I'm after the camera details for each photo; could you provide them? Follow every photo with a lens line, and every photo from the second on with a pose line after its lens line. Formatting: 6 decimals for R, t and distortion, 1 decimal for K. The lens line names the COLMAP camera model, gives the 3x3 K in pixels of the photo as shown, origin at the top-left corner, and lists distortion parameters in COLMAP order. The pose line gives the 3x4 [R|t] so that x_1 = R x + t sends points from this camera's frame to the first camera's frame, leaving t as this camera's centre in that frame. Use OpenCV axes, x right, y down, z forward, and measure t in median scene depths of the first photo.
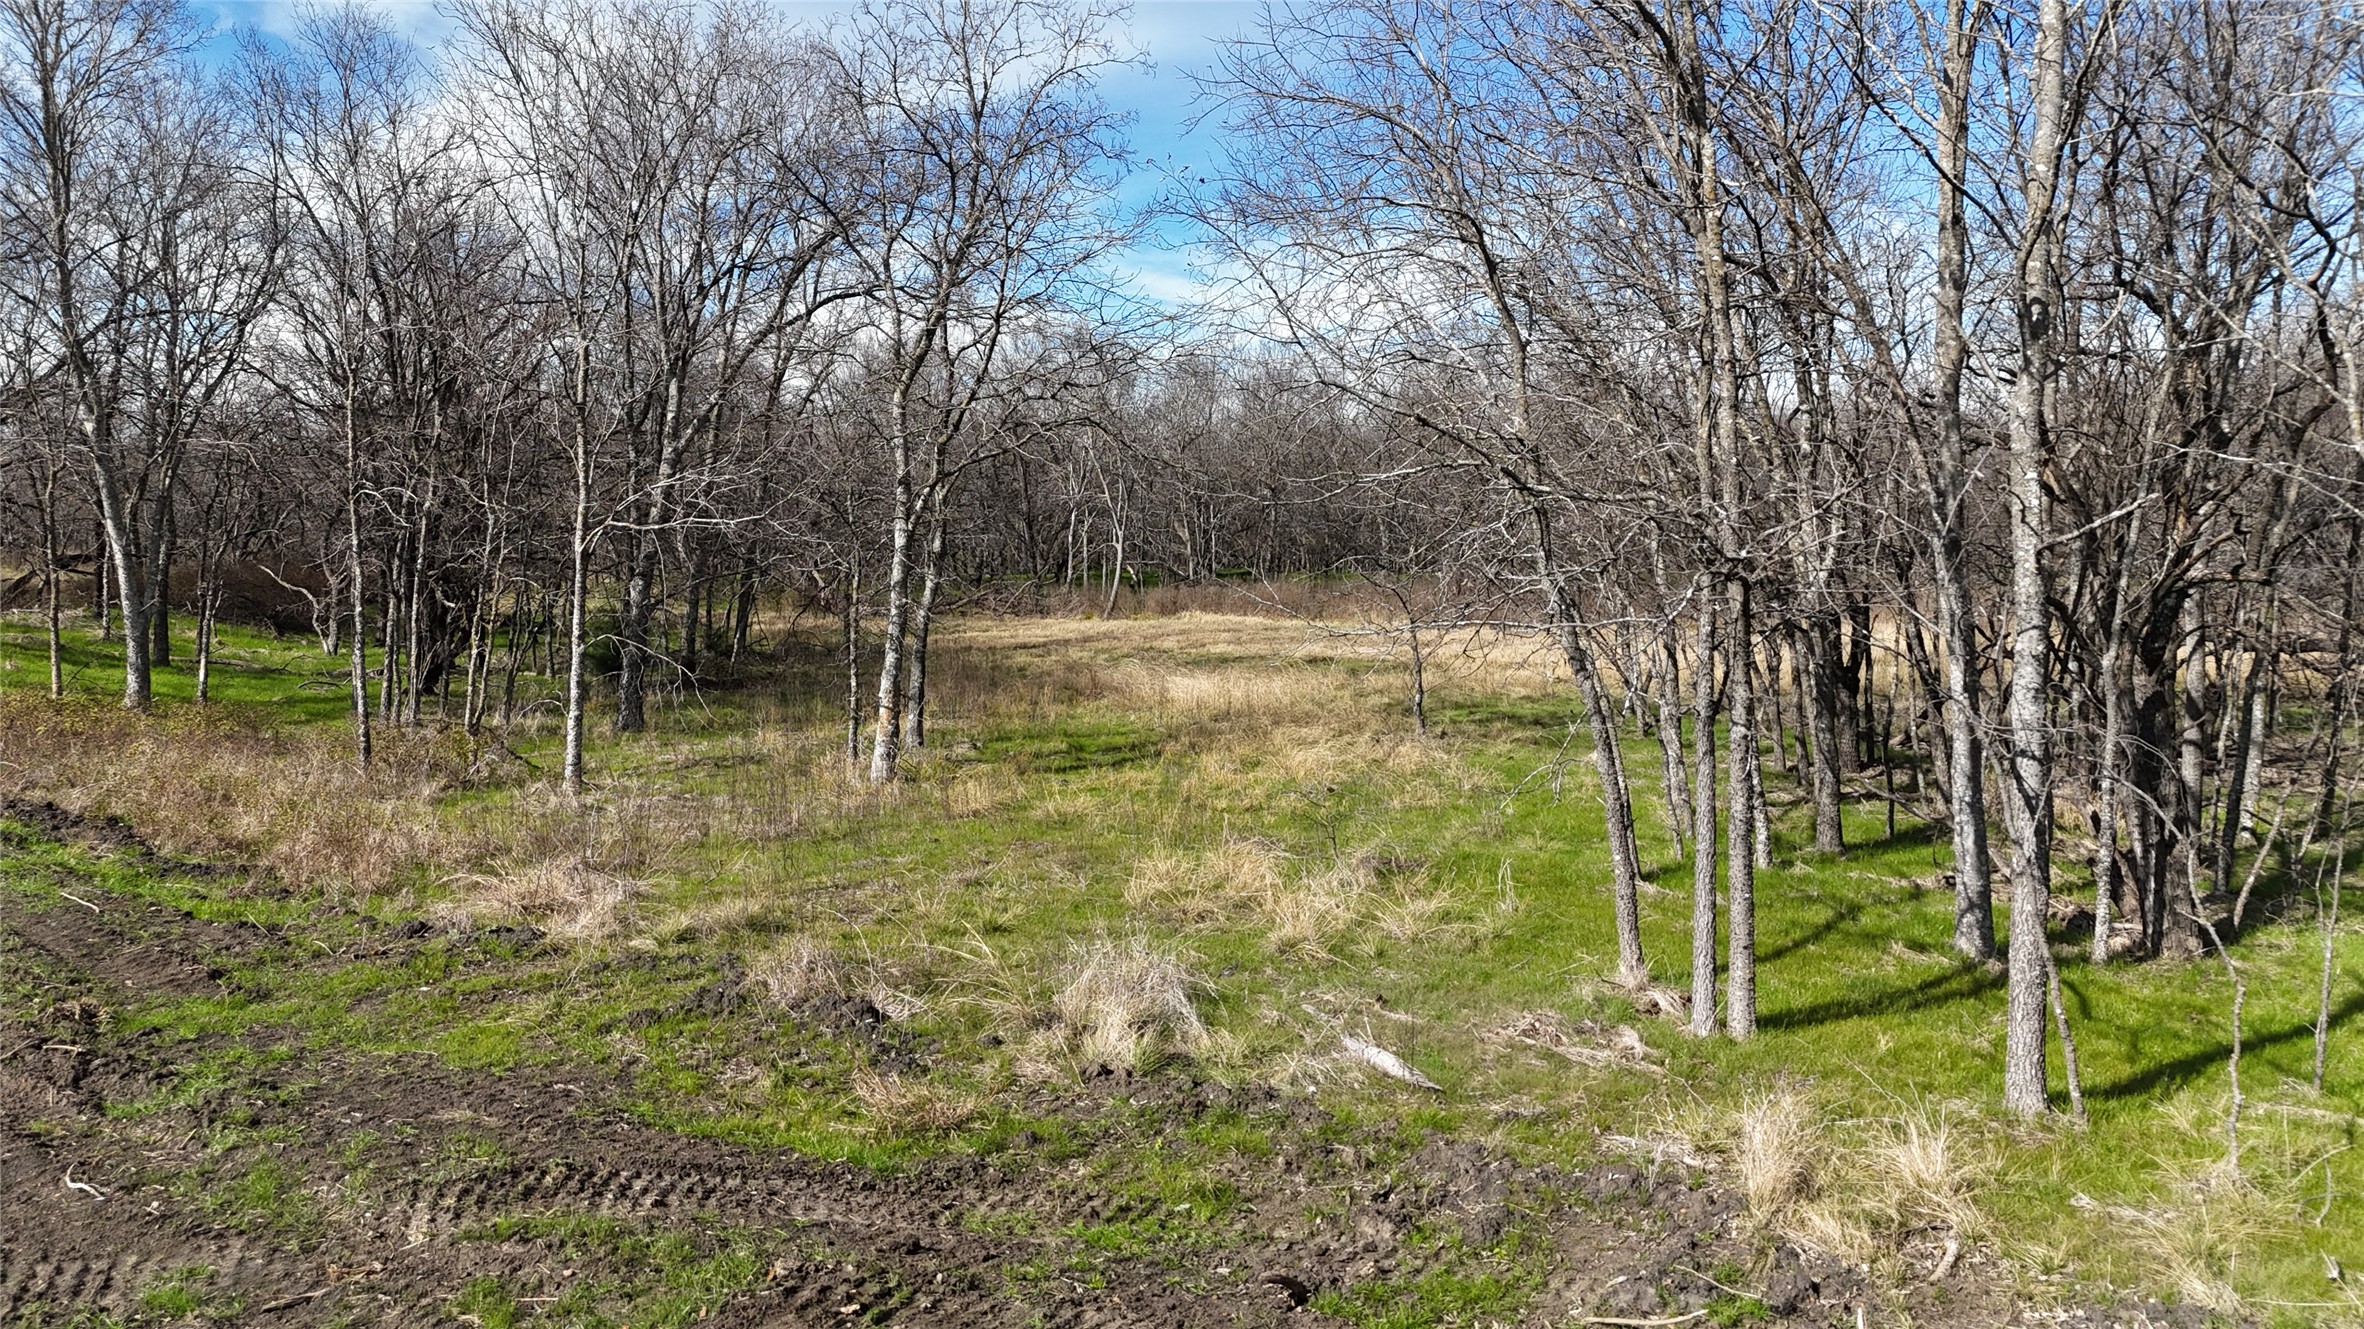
lens RADIAL K [[1721.7, 0, 1182.0], [0, 1721.7, 665.0], [0, 0, 1]] dist [0.052560, -0.050699]
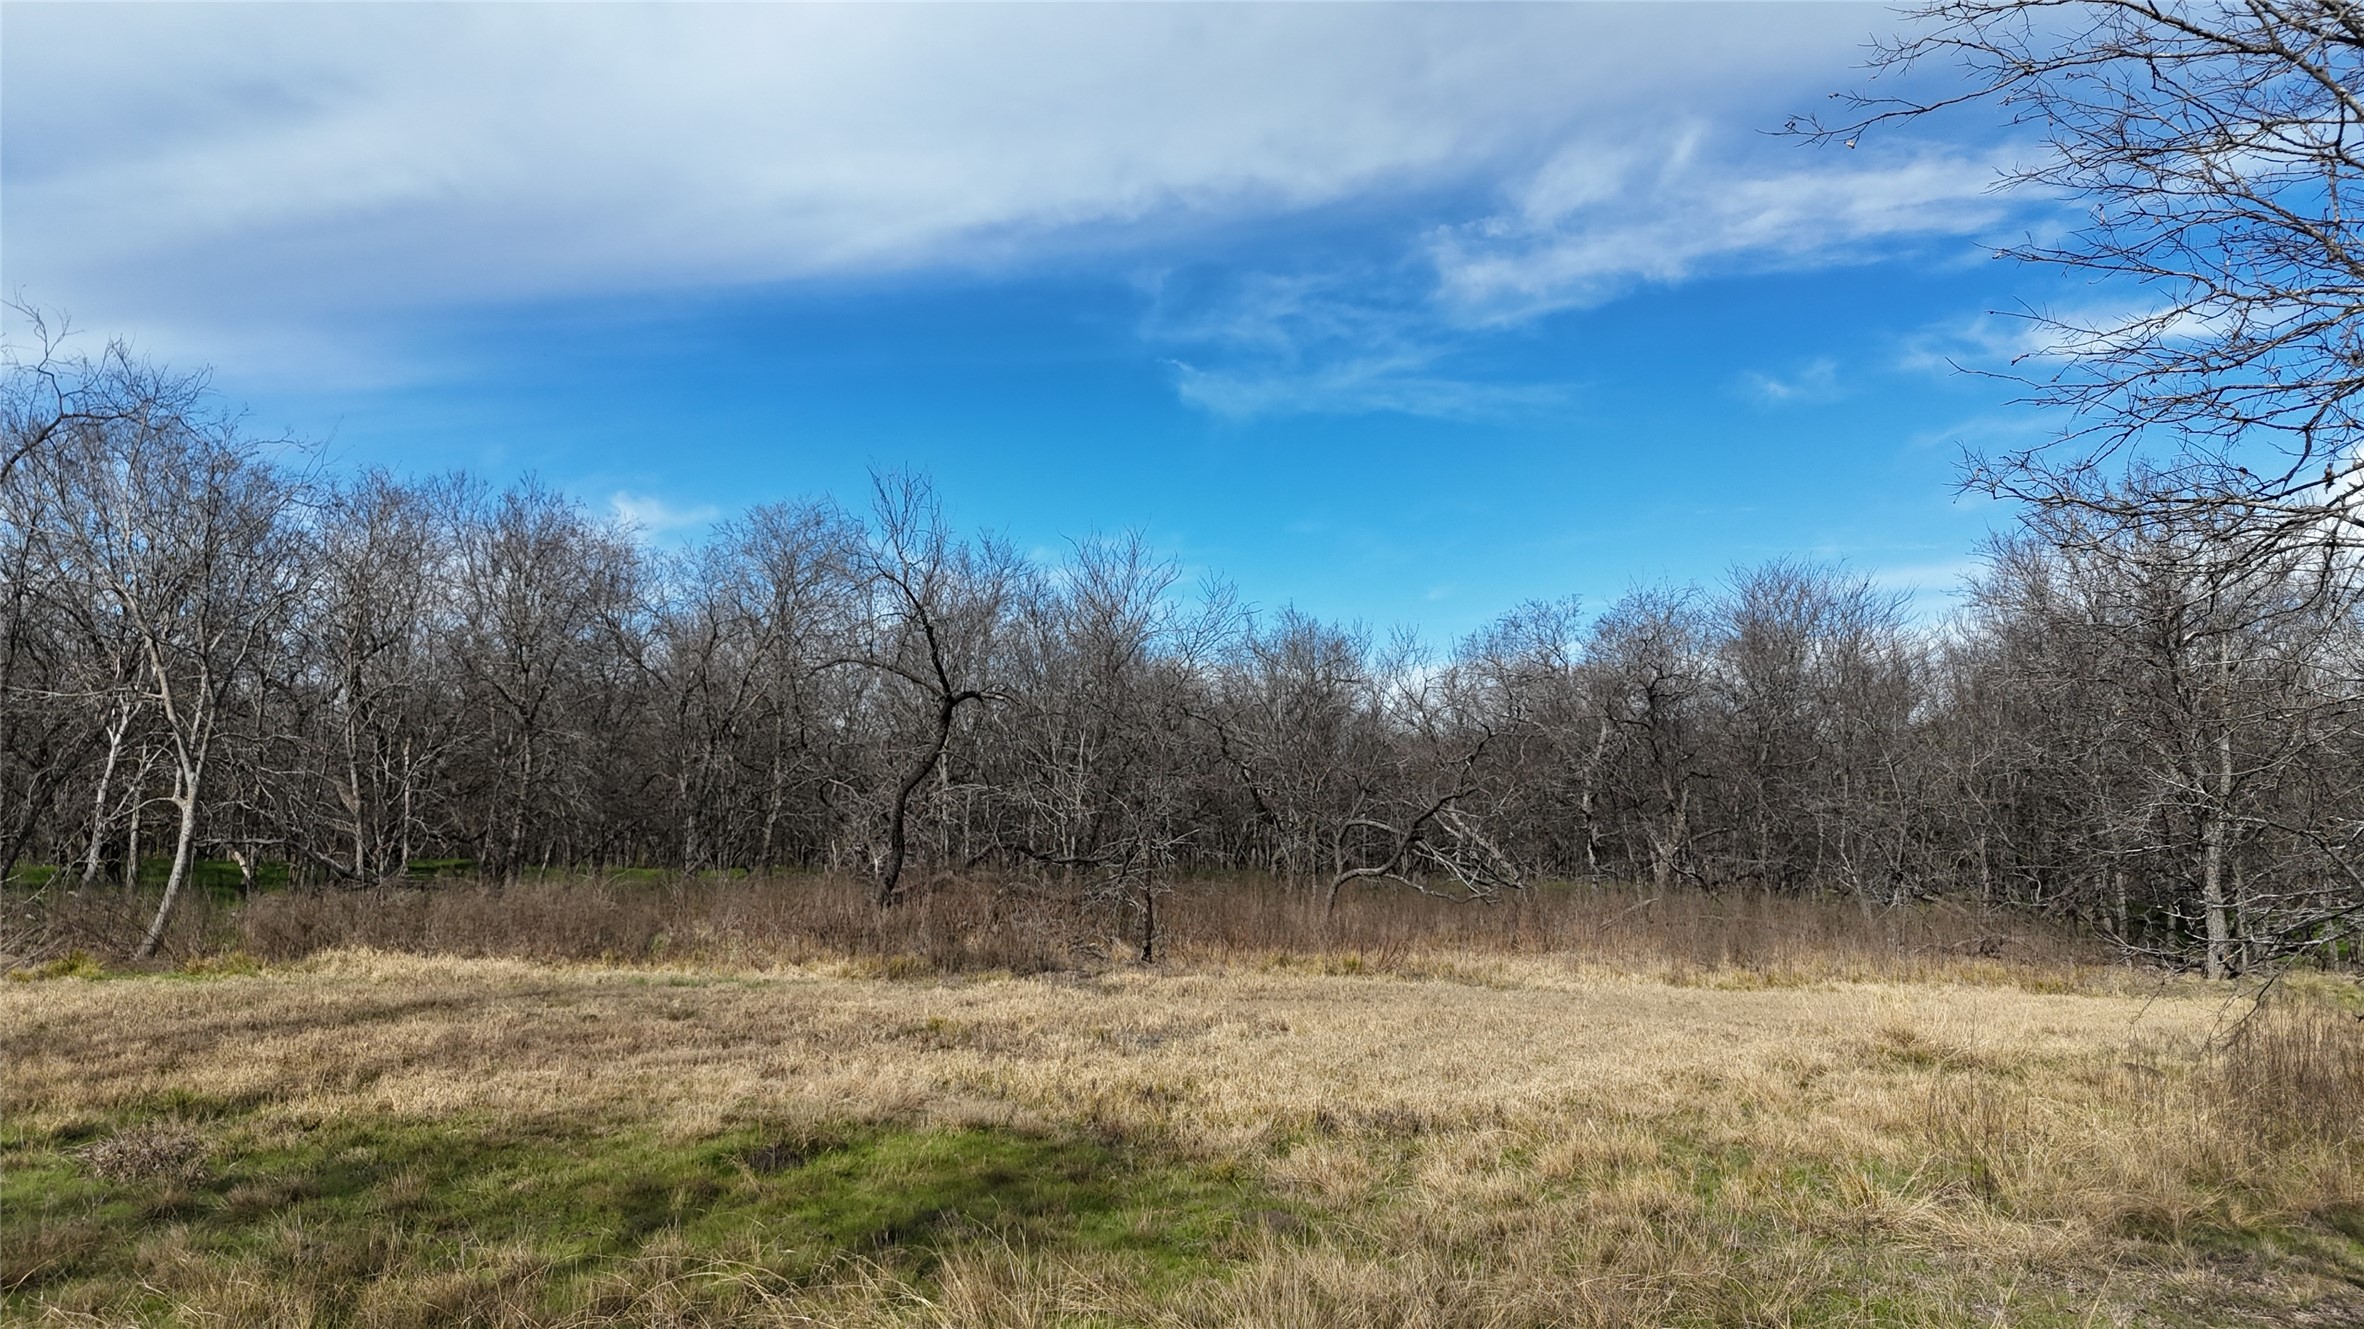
lens RADIAL K [[1739.8, 0, 1184.1], [0, 1739.8, 688.5], [0, 0, 1]] dist [0.053015, -0.011715]
pose [[0.905234, 0.056006, 0.421207, 0.005693], [0.011362, 0.987731, -0.155753, -0.023773], [-0.424762, 0.145779, 0.893491, 0.486740]]
